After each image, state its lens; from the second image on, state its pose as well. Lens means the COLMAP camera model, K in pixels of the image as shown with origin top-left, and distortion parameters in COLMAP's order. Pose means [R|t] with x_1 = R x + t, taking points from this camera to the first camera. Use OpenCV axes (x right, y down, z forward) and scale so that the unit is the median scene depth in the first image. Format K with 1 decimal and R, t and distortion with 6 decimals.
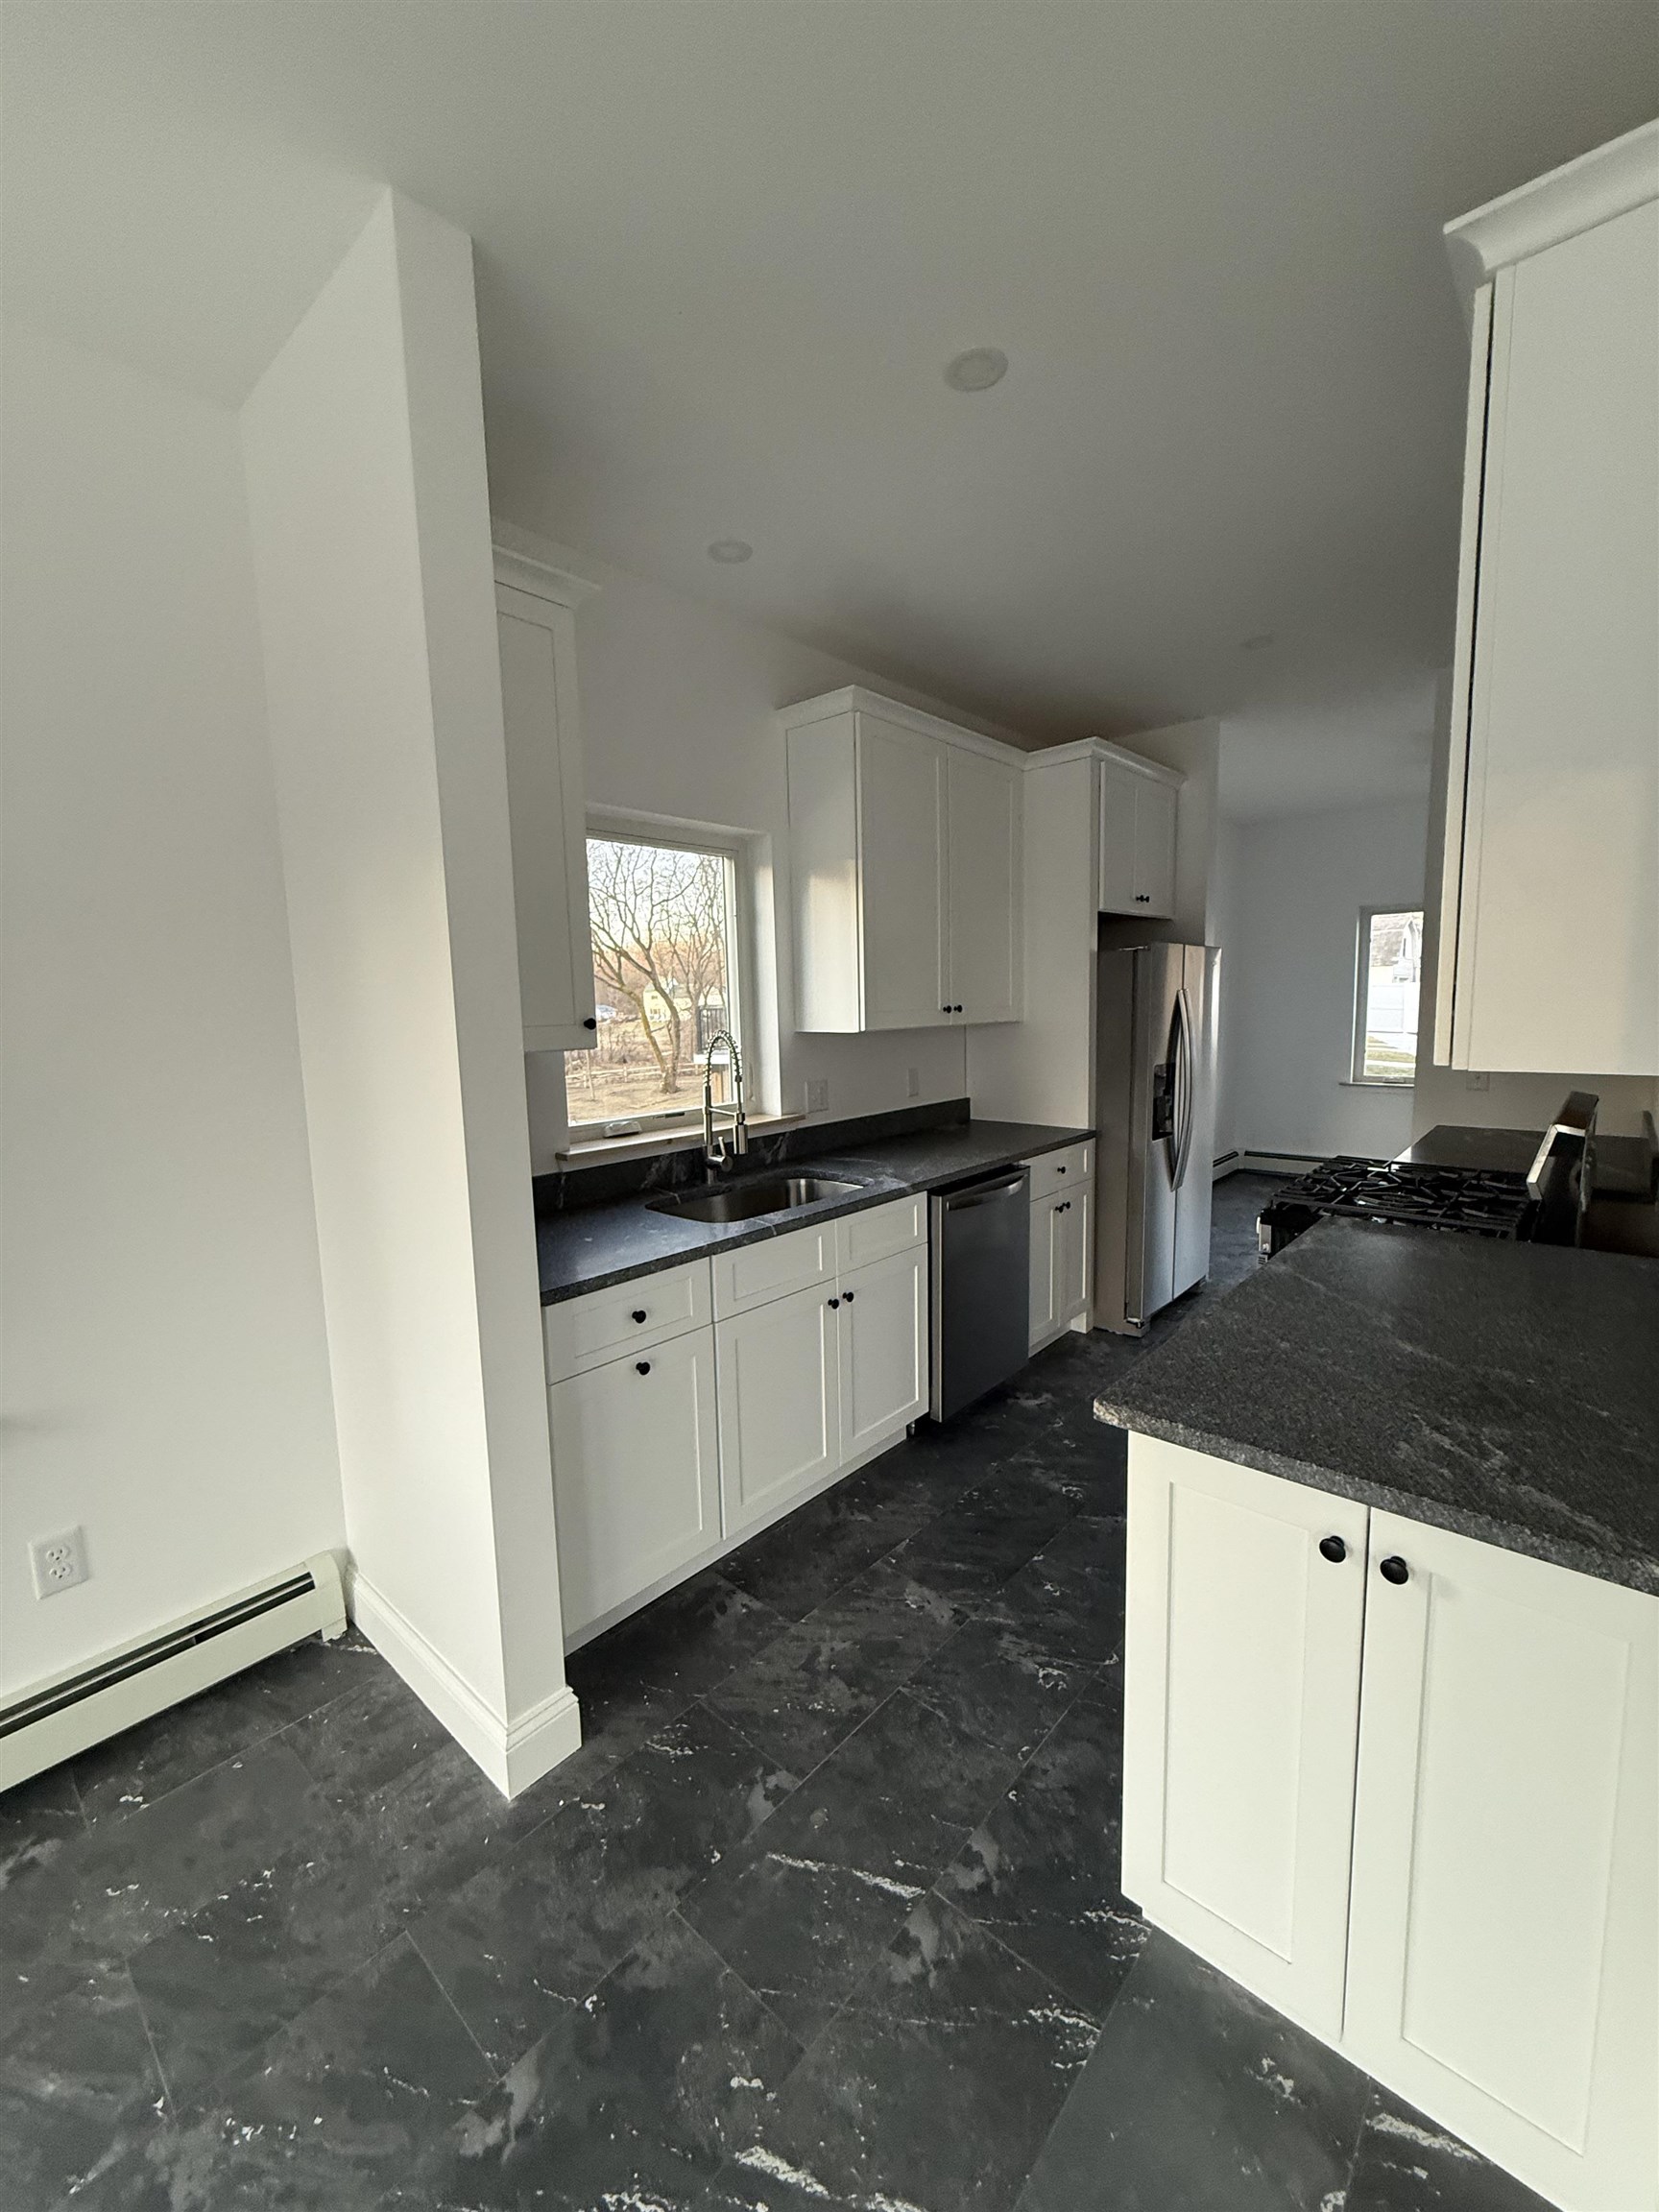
lens RADIAL K [[883.9, 0, 824.1], [0, 883.9, 1109.5], [0, 0, 1]] dist [0.000349, -0.000400]
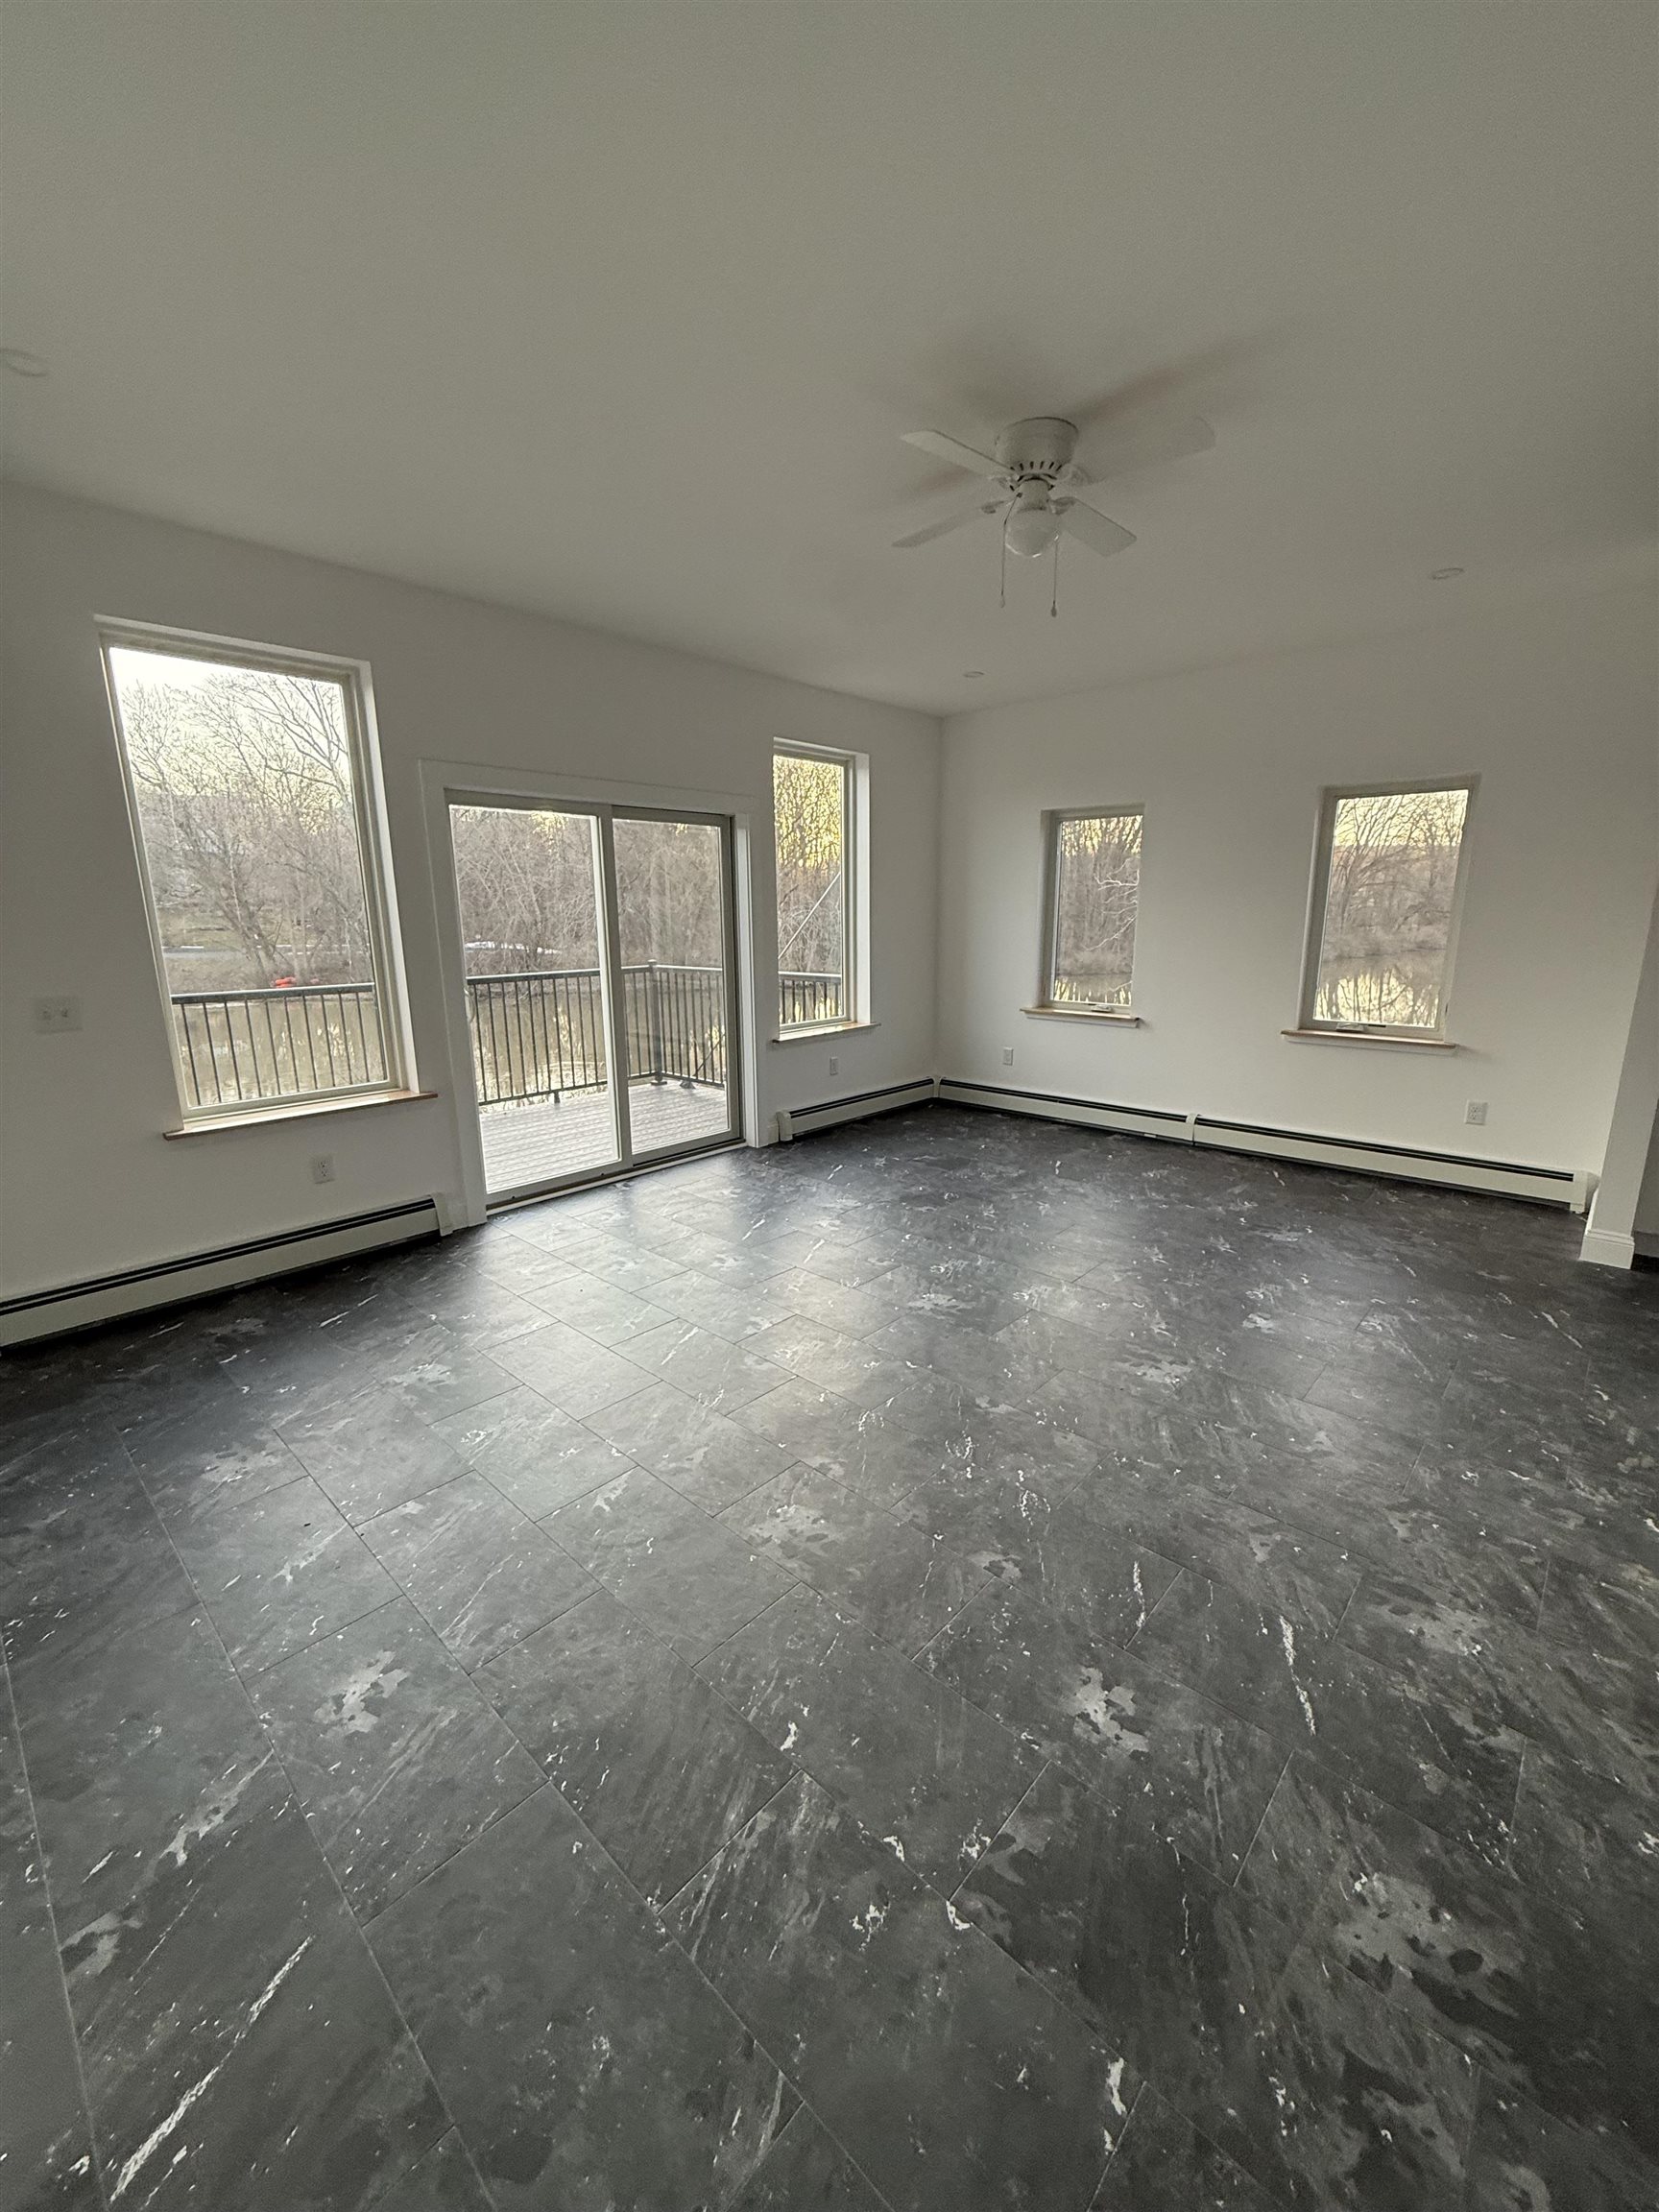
lens RADIAL K [[883.9, 0, 823.6], [0, 883.9, 1108.9], [0, 0, 1]] dist [0.000349, -0.000400]
pose [[-0.031012, 0.237948, -0.970783, 1.721247], [-0.107944, 0.964772, 0.239923, 0.079005], [0.993673, 0.112230, -0.004234, -0.902982]]
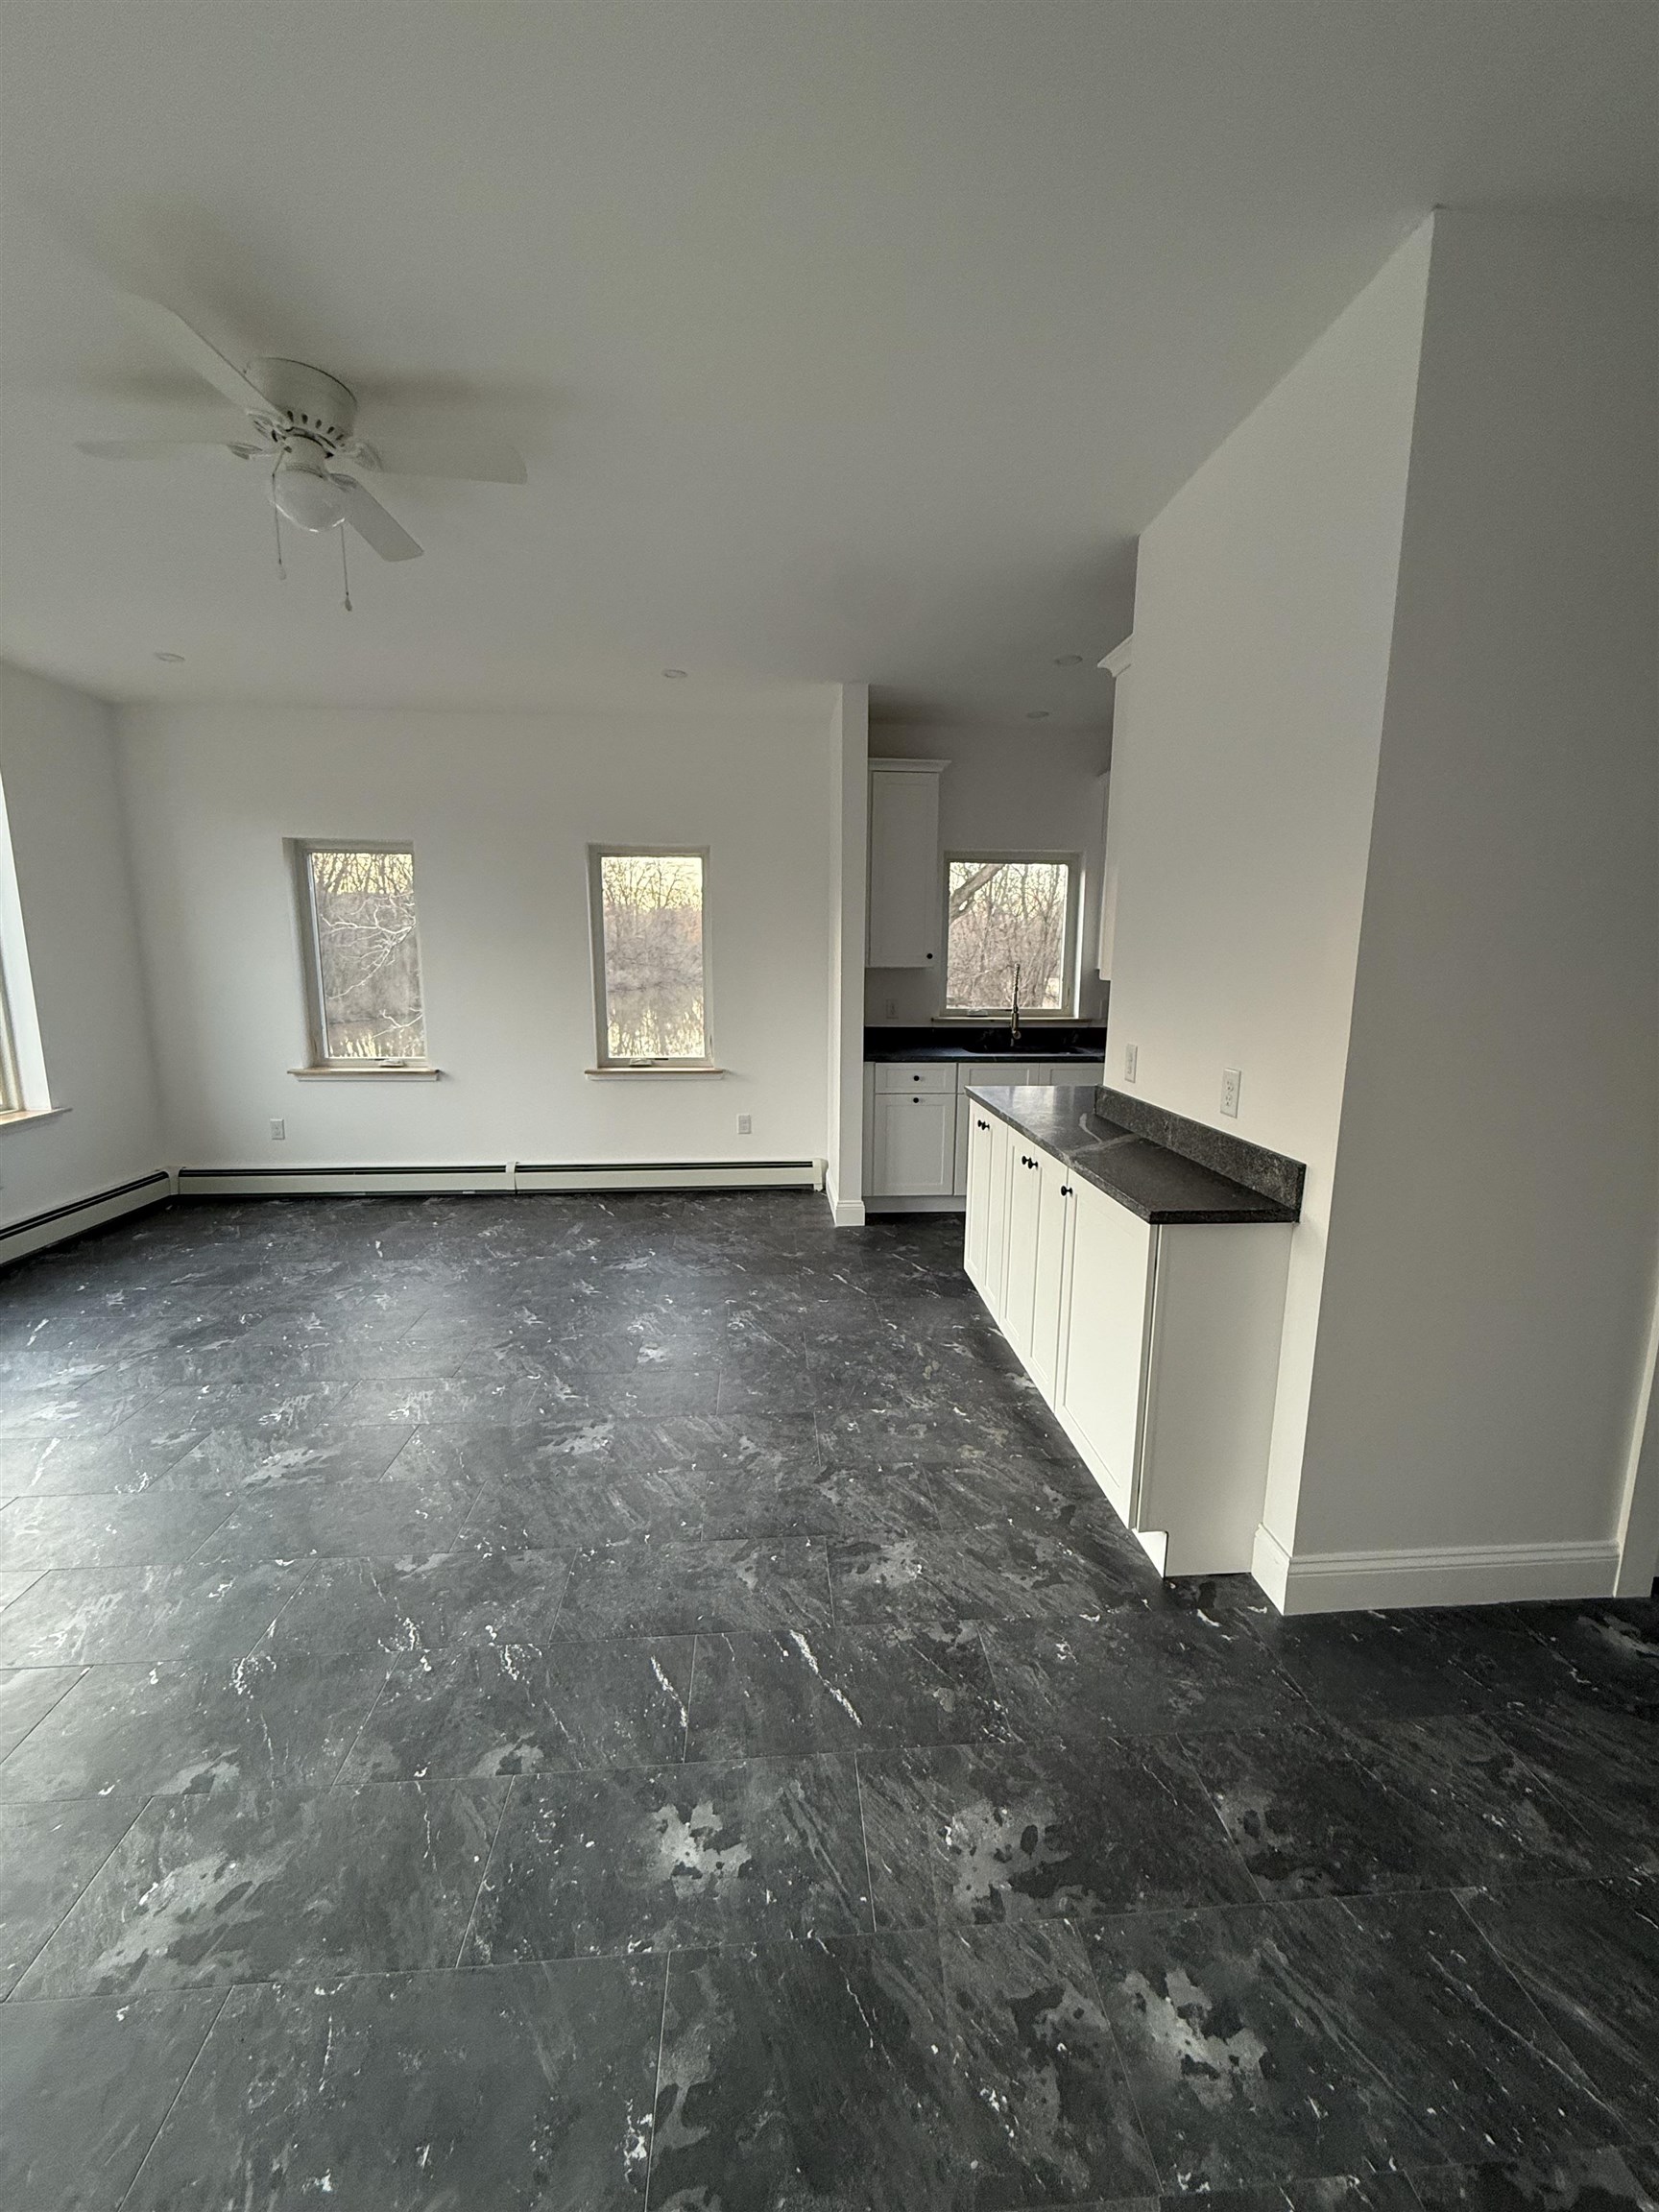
lens RADIAL K [[883.9, 0, 833.4], [0, 883.9, 1104.7], [0, 0, 1]] dist [0.000349, -0.000400]
pose [[0.719349, 0.138383, -0.680726, 1.499464], [-0.098640, 0.990375, 0.097093, 0.101672], [0.687610, -0.002697, 0.726075, -1.069153]]
